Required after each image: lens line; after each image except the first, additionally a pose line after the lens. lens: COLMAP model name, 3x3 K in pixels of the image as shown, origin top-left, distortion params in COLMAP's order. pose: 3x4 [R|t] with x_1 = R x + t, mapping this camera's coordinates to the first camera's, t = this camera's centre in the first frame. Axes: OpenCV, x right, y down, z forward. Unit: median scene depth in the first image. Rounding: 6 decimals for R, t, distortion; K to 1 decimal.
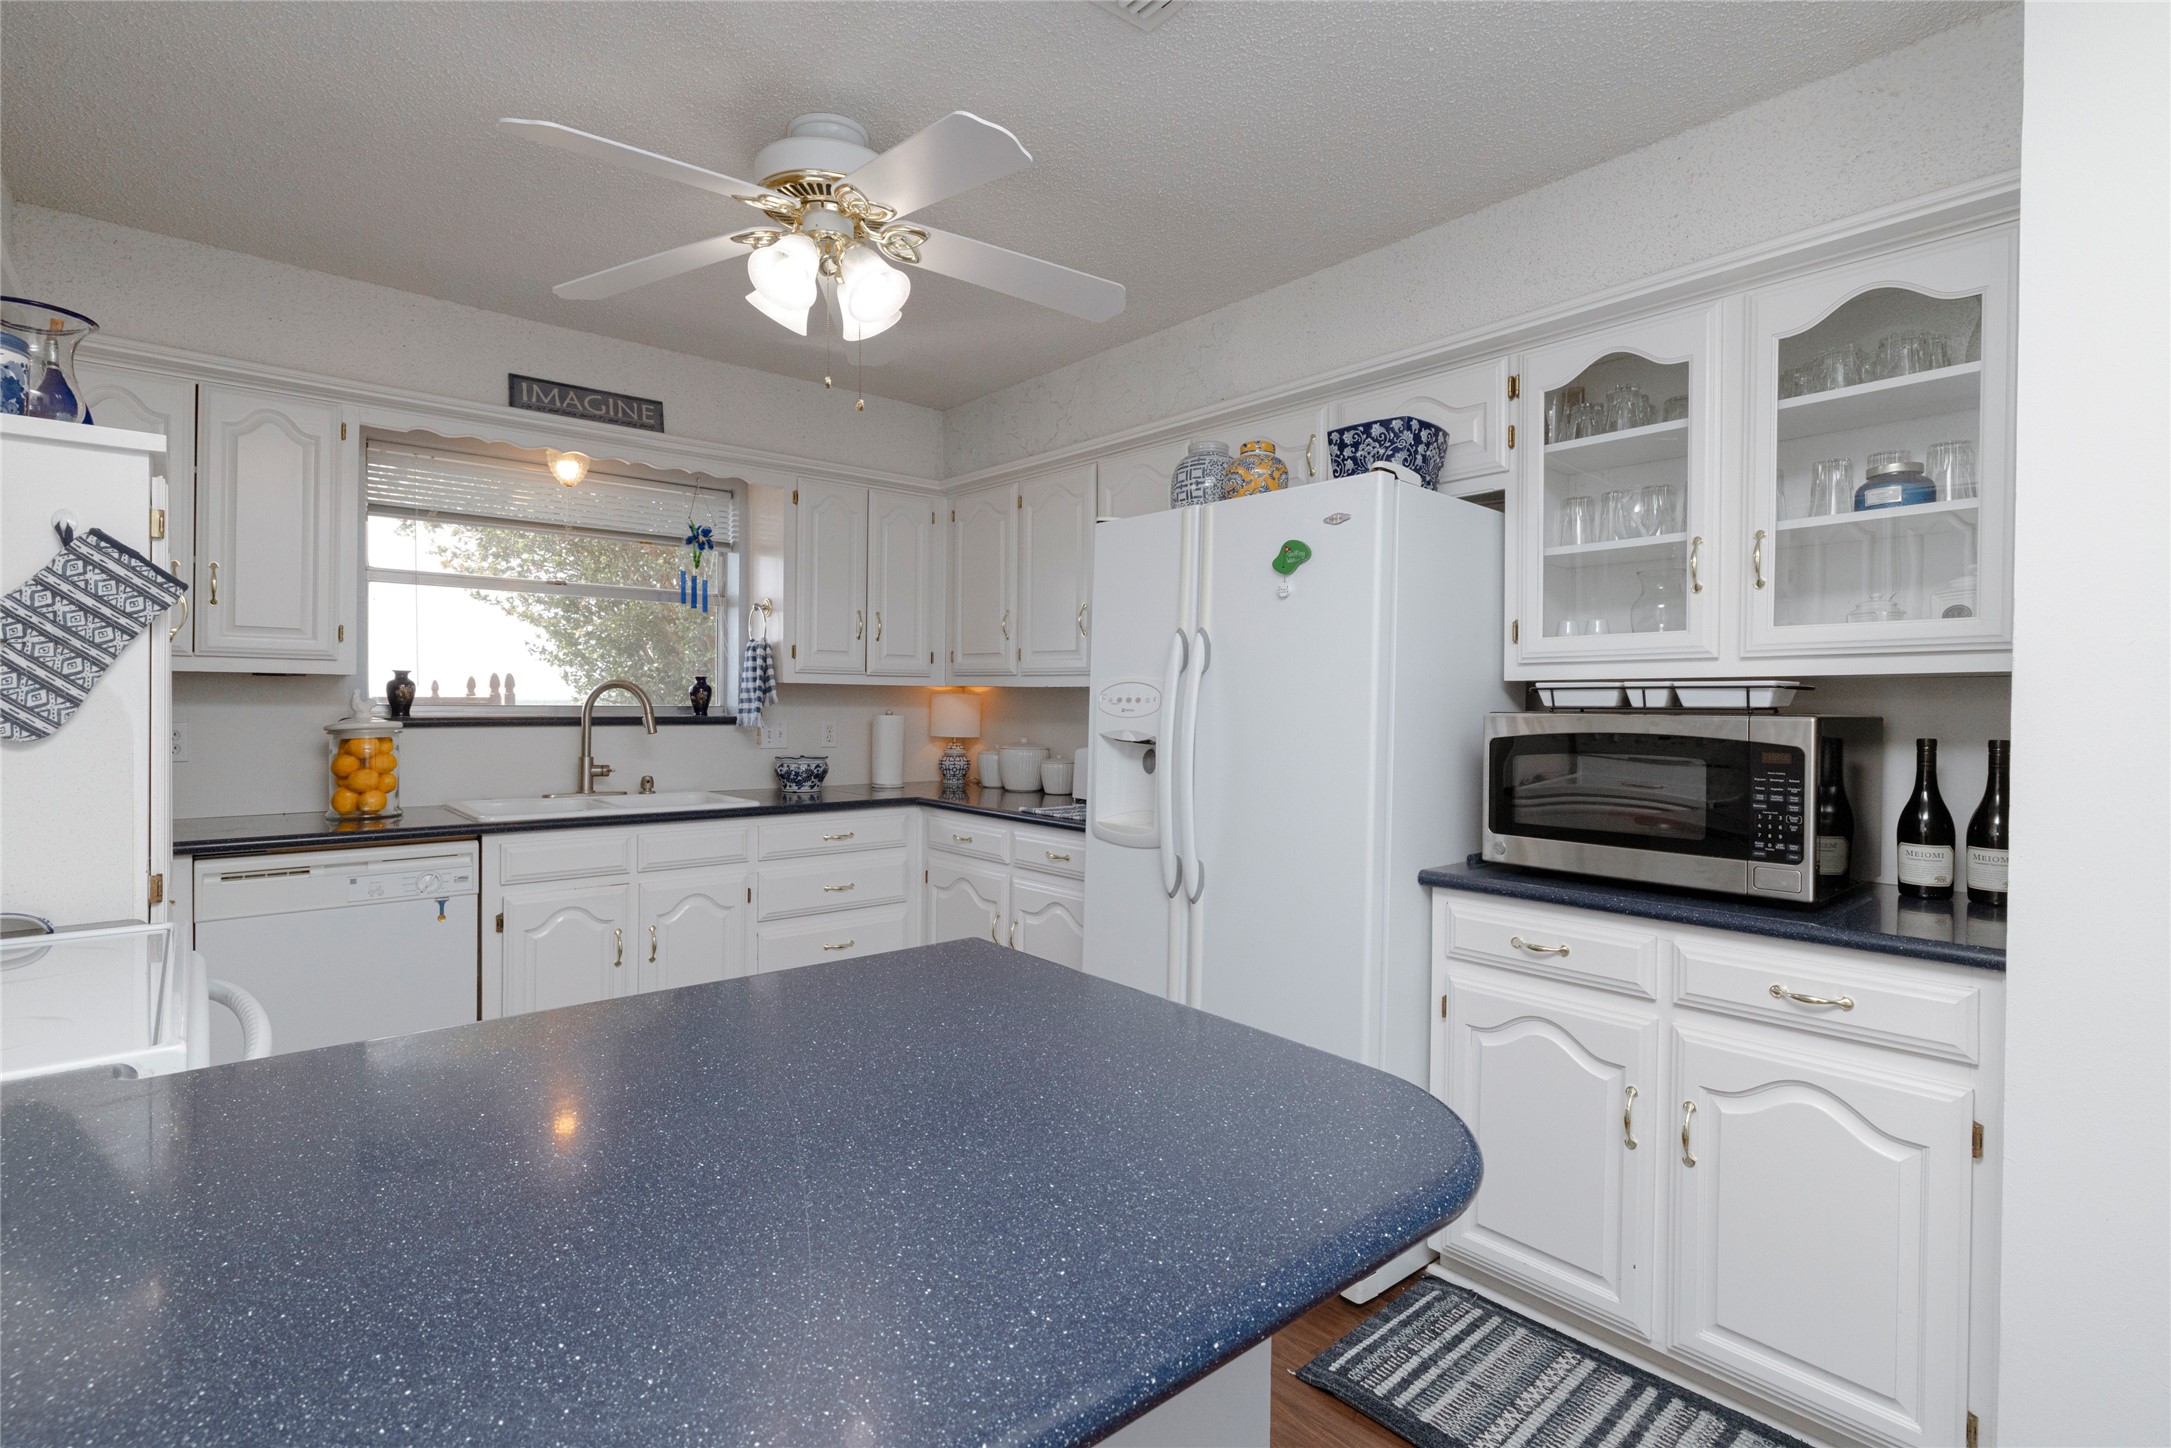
lens RADIAL K [[1023.0, 0, 1081.6], [0, 1023.0, 713.3], [0, 0, 1]] dist [0.000537, -0.000258]
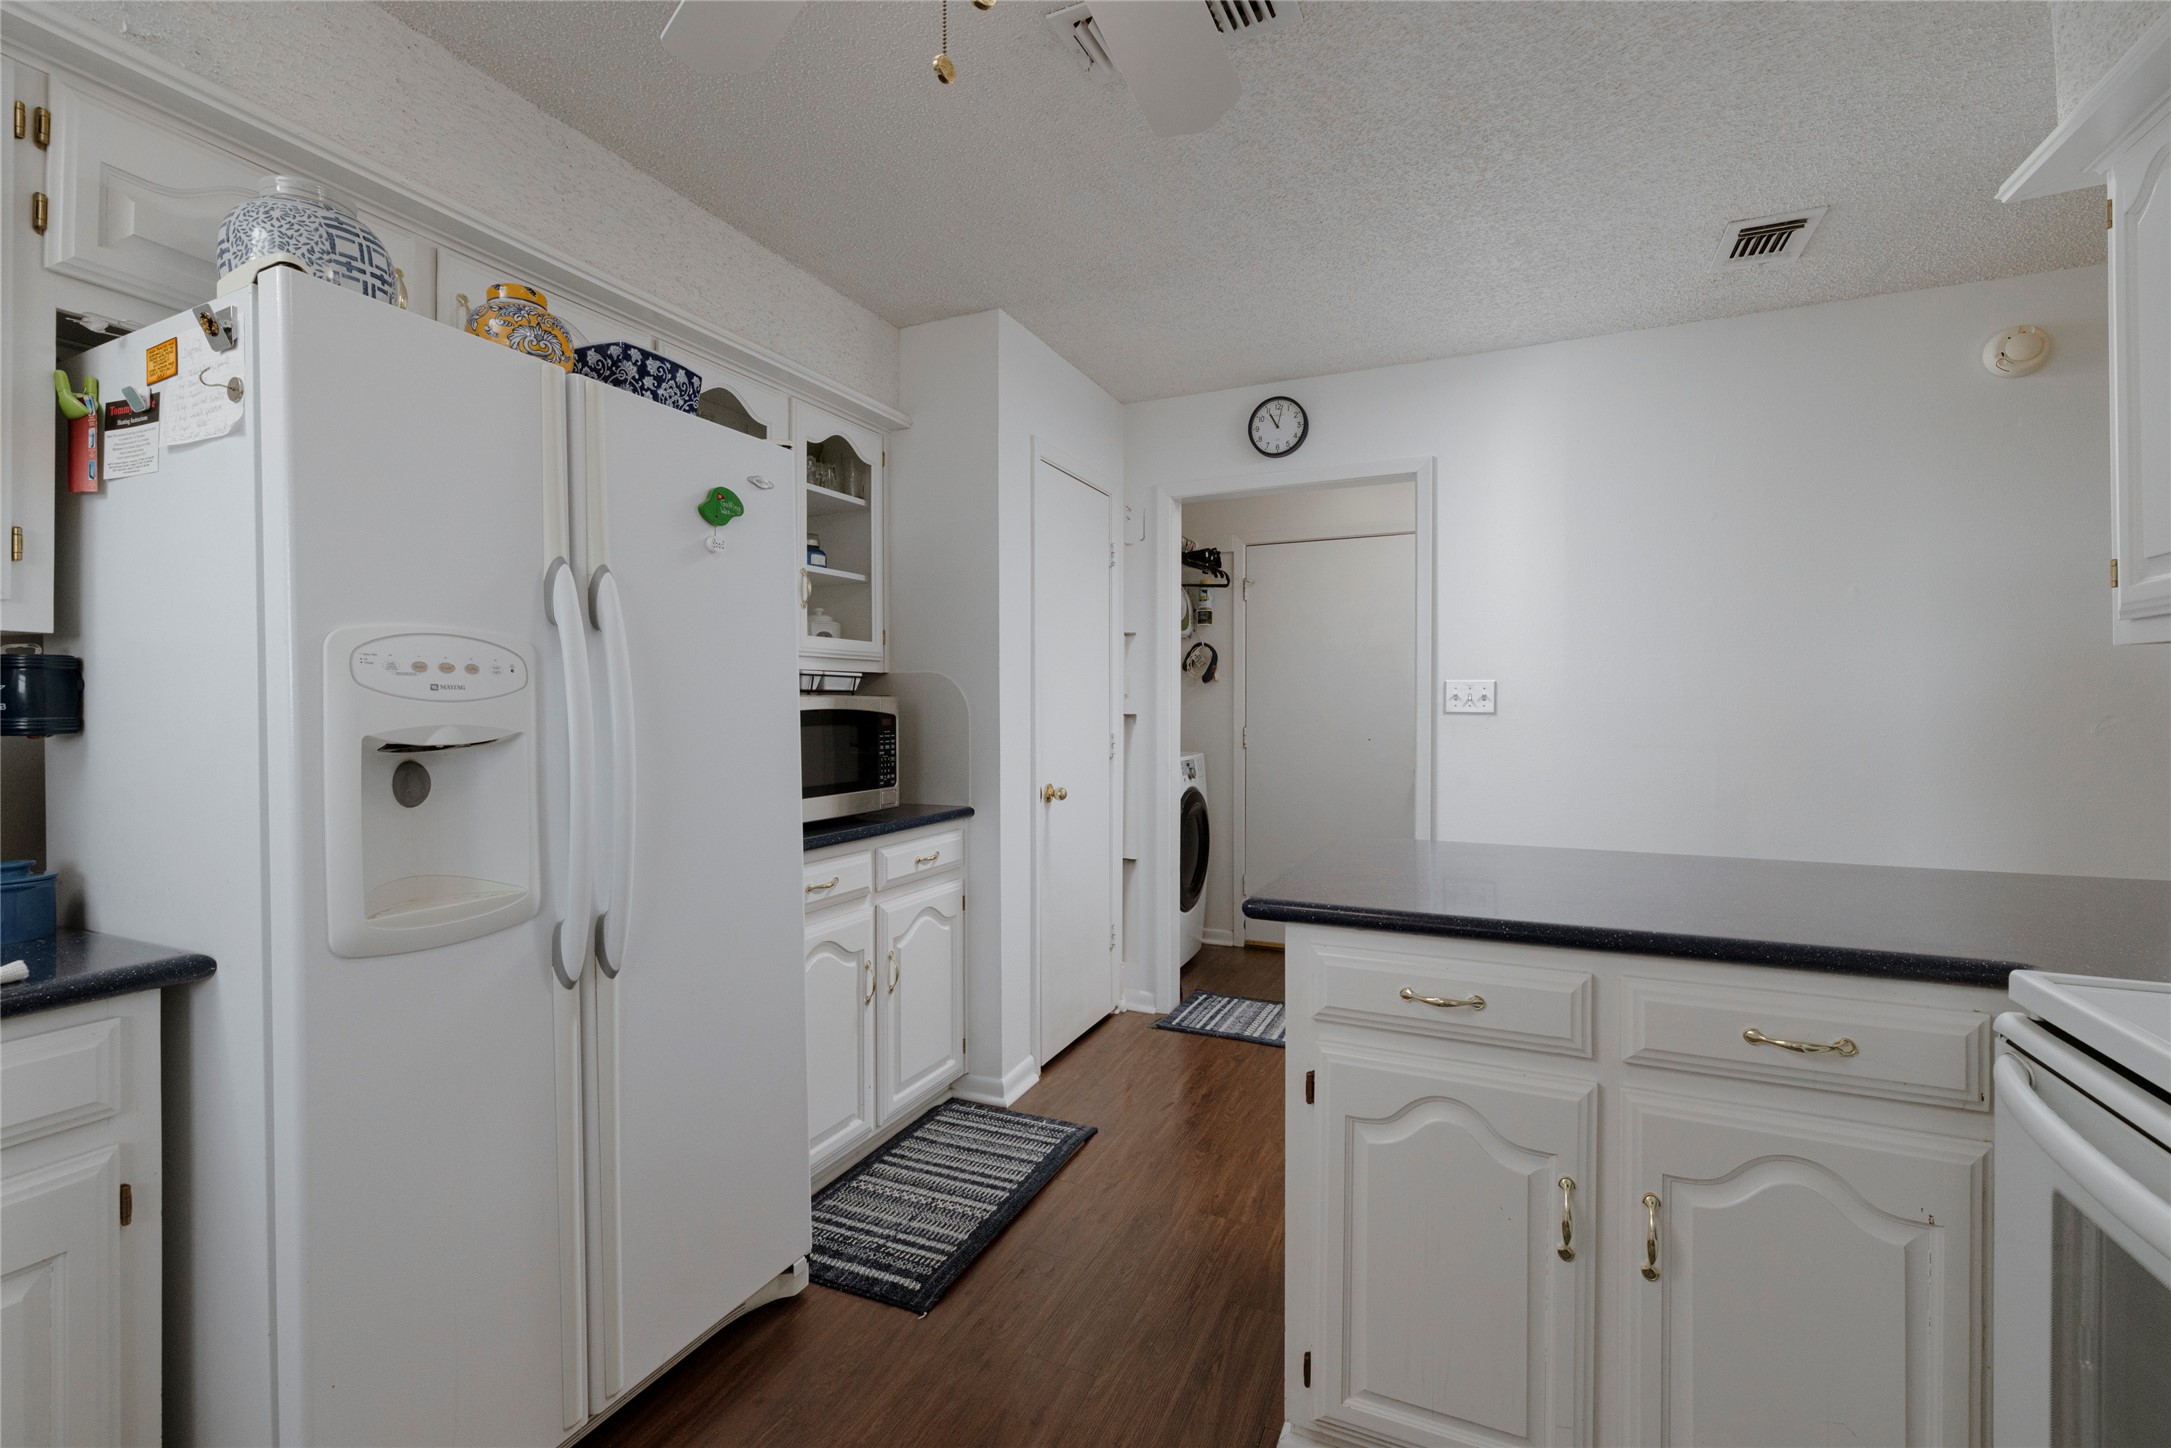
lens RADIAL K [[948.6, 0, 1079.7], [0, 948.6, 707.8], [0, 0, 1]] dist [-0.004400, -0.000117]
pose [[-0.425653, -0.009368, 0.904838, -0.609722], [0.003856, 0.999919, 0.012166, 0.003445], [-0.904878, 0.008667, -0.425582, 1.036494]]
